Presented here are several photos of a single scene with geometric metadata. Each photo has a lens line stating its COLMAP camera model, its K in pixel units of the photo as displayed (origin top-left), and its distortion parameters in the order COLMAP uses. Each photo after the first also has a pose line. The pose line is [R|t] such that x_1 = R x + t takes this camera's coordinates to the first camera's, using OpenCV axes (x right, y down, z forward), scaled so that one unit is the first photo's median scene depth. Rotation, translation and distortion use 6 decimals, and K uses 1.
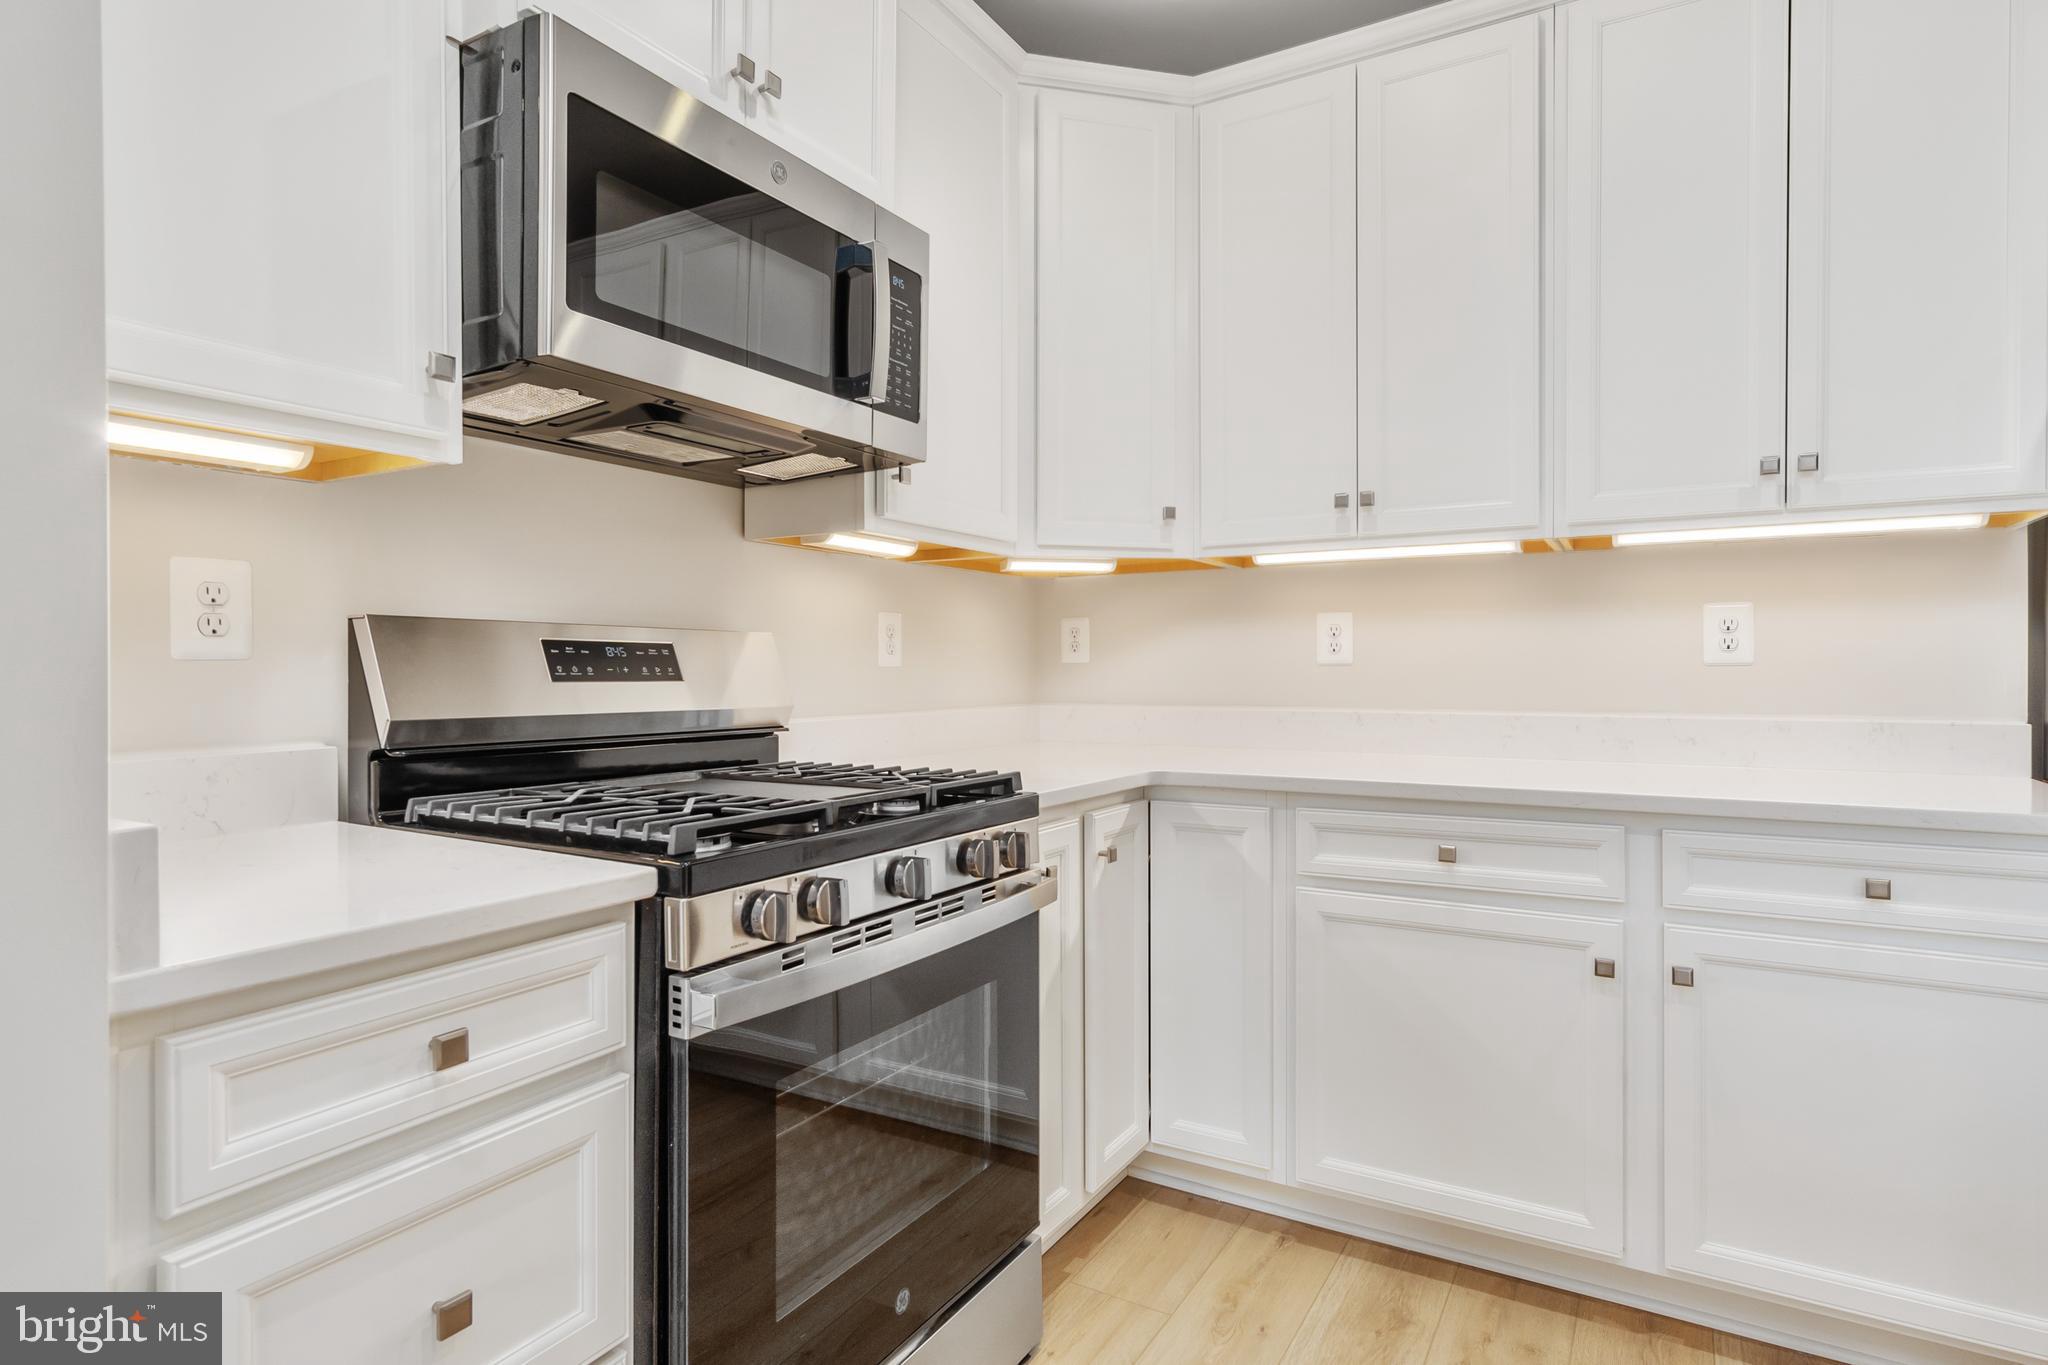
lens RADIAL K [[1096.6, 0, 1028.8], [0, 1096.6, 673.5], [0, 0, 1]] dist [0.002067, 0.000546]
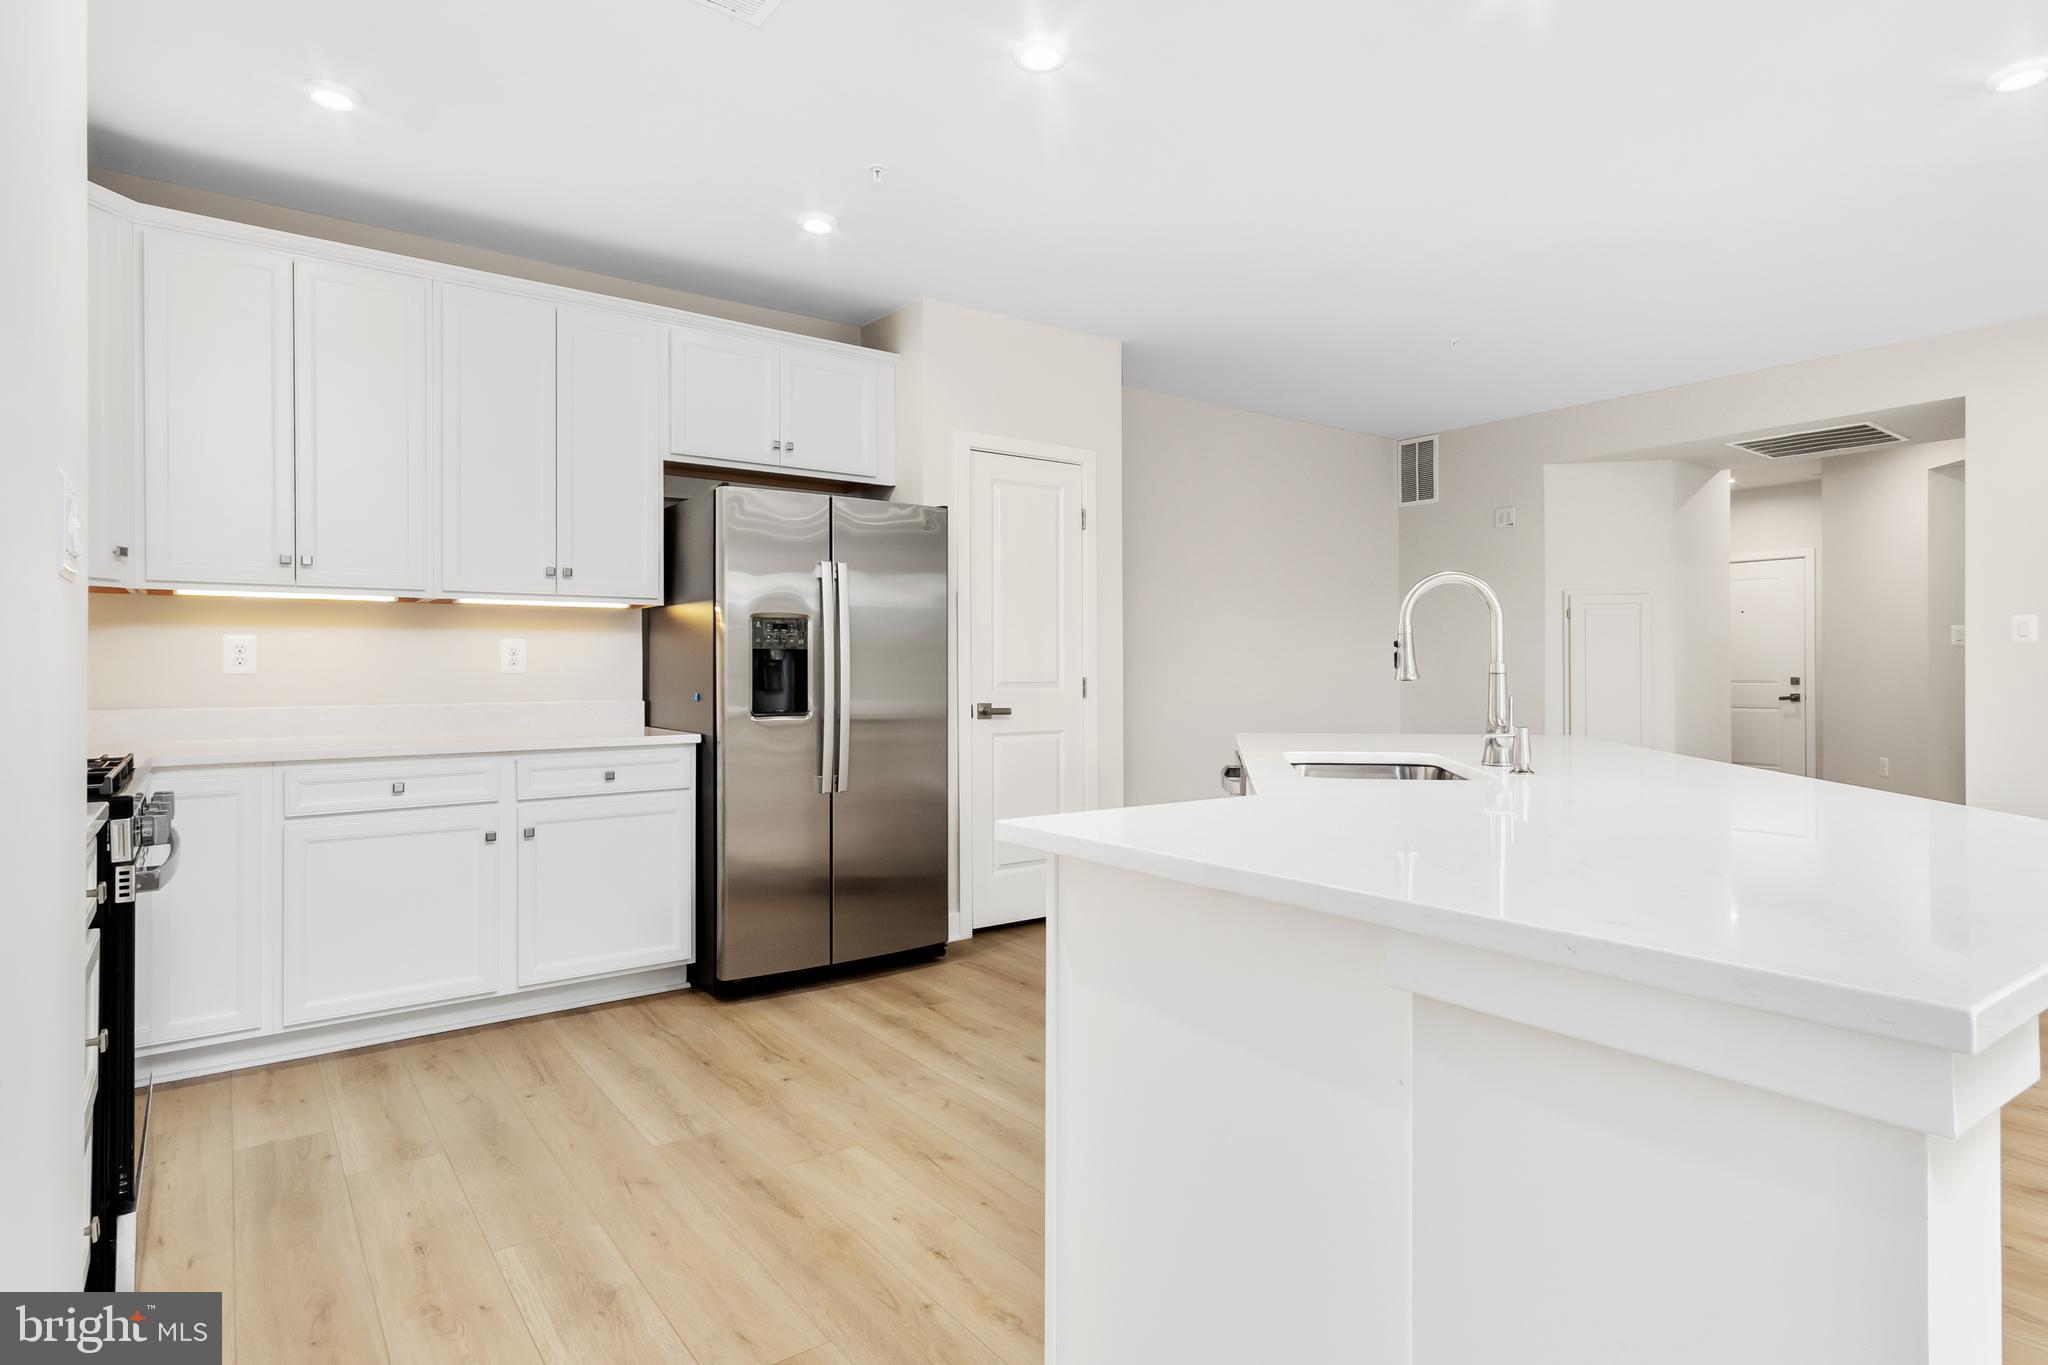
lens RADIAL K [[1086.4, 0, 1028.1], [0, 1086.4, 662.1], [0, 0, 1]] dist [0.001086, 0.001098]
pose [[0.391808, 0.006283, 0.920026, -0.822773], [0.007254, 0.999925, -0.009918, -0.003861], [-0.920018, 0.010559, 0.391733, -0.572722]]
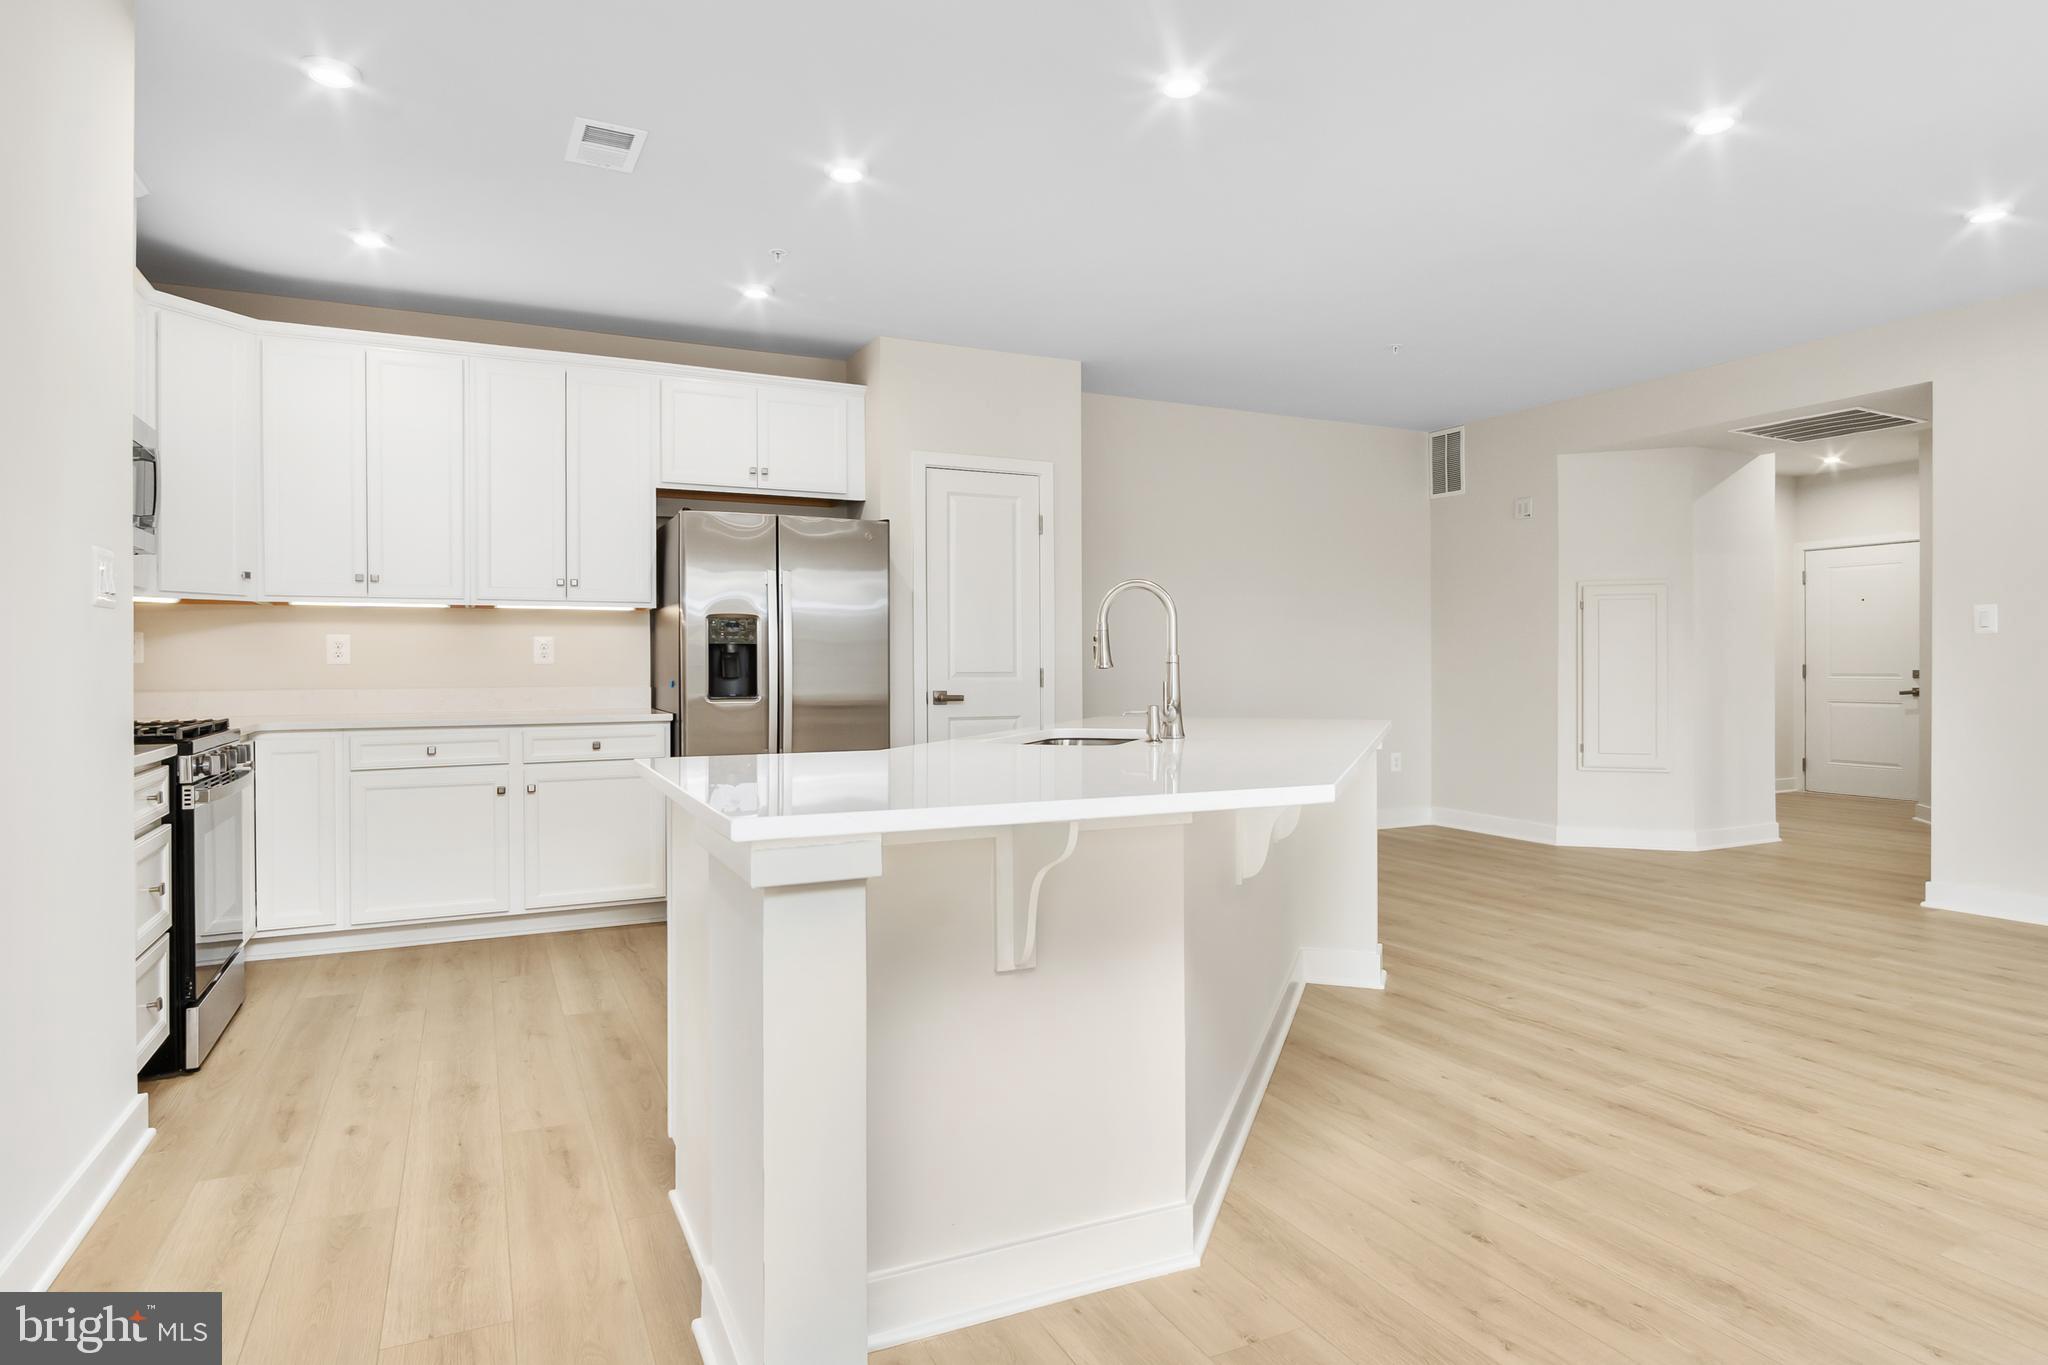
lens RADIAL K [[1139.3, 0, 1029.9], [0, 1139.3, 669.9], [0, 0, 1]] dist [-0.018034, 0.001277]
pose [[0.551427, -0.005081, 0.834208, -0.910034], [0.006574, 0.999977, 0.001745, 0.007284], [-0.834197, 0.004522, 0.551448, -1.339407]]
